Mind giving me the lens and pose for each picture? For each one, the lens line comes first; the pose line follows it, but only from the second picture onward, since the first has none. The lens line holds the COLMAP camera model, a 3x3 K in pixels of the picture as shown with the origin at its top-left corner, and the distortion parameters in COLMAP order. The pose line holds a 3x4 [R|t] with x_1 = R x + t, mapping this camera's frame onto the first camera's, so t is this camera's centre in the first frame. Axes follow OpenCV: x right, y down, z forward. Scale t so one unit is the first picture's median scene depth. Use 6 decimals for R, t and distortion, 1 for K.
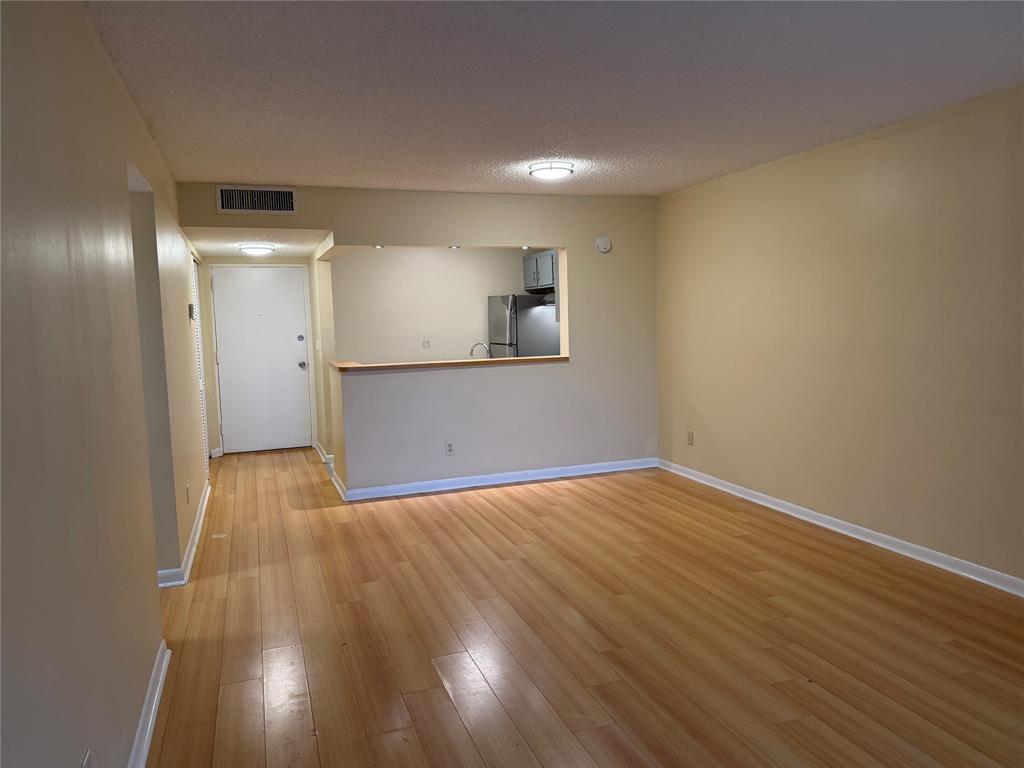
lens RADIAL K [[718.0, 0, 513.4], [0, 718.0, 387.7], [0, 0, 1]] dist [0.161648, -0.345840]
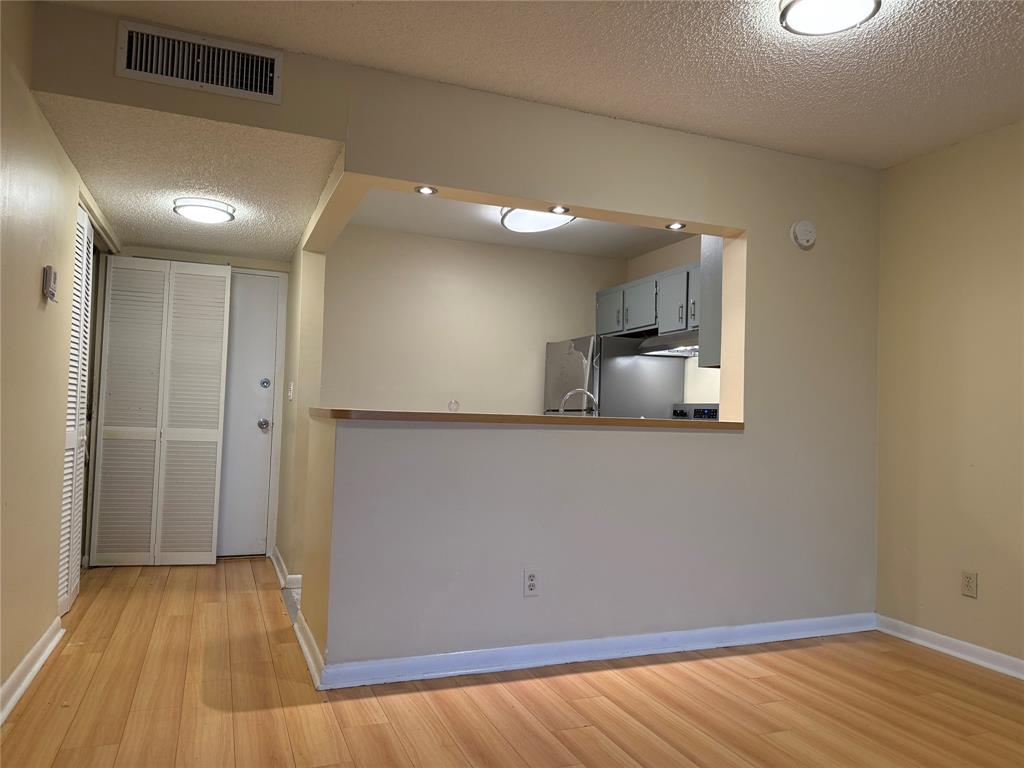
lens RADIAL K [[721.9, 0, 511.6], [0, 721.9, 390.6], [0, 0, 1]] dist [0.027660, -0.038078]
pose [[0.997691, 0.058473, 0.034553, -0.125220], [-0.053277, 0.989298, -0.135832, 0.018187], [-0.042125, 0.133677, 0.990129, 0.461990]]
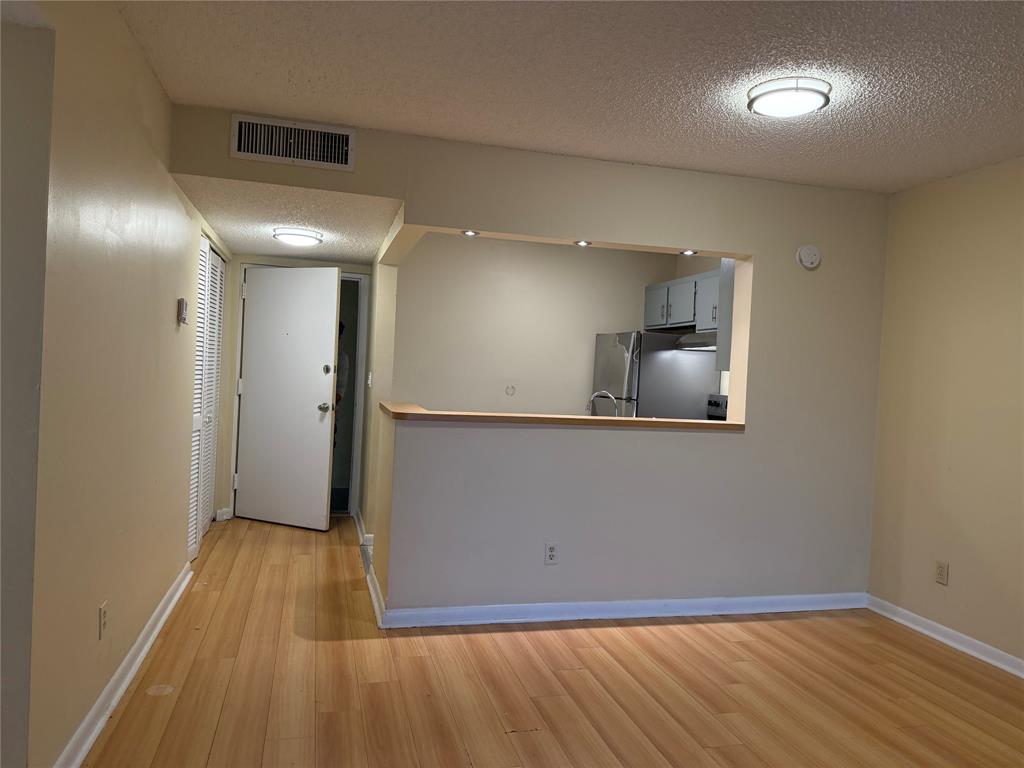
lens RADIAL K [[719.8, 0, 512.0], [0, 719.8, 384.0], [0, 0, 1]] dist [0.060321, -0.088802]
pose [[0.993607, 0.076624, -0.082904, -0.079770], [-0.083209, 0.993386, -0.079127, -0.010812], [0.076293, 0.085520, 0.993411, 0.349195]]
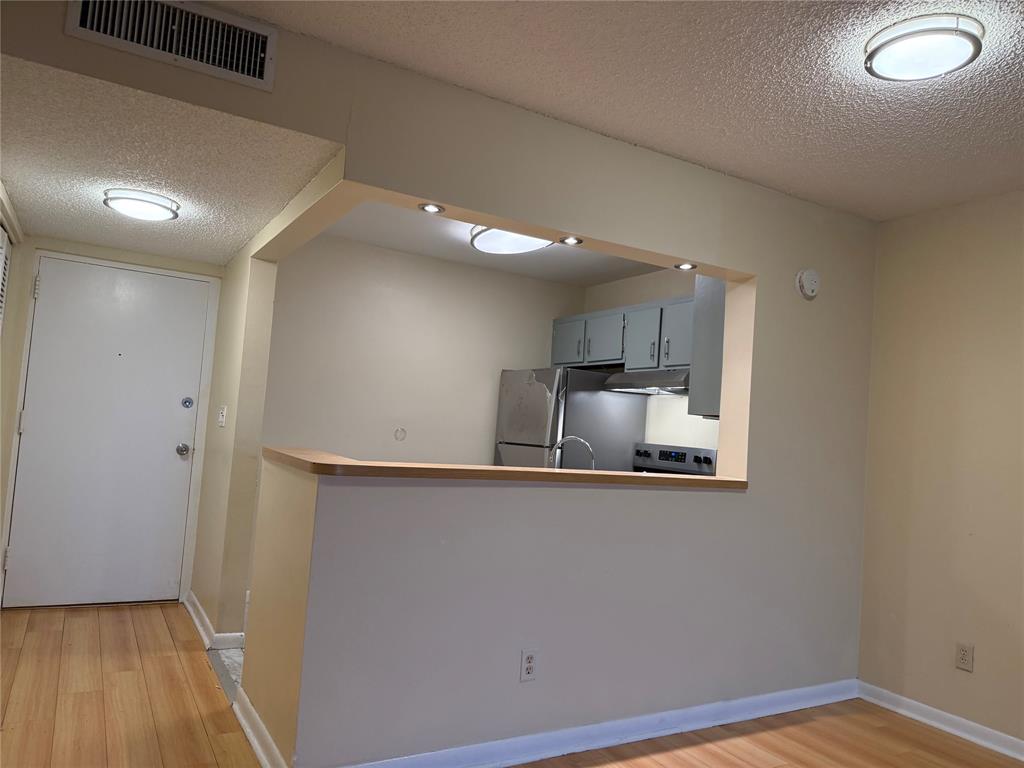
lens RADIAL K [[721.9, 0, 511.6], [0, 721.9, 390.6], [0, 0, 1]] dist [0.027660, -0.038078]
pose [[0.978740, 0.107067, 0.174943, -0.191568], [-0.079844, 0.984547, -0.155859, -0.012900], [-0.188928, 0.138578, 0.972164, 0.527609]]
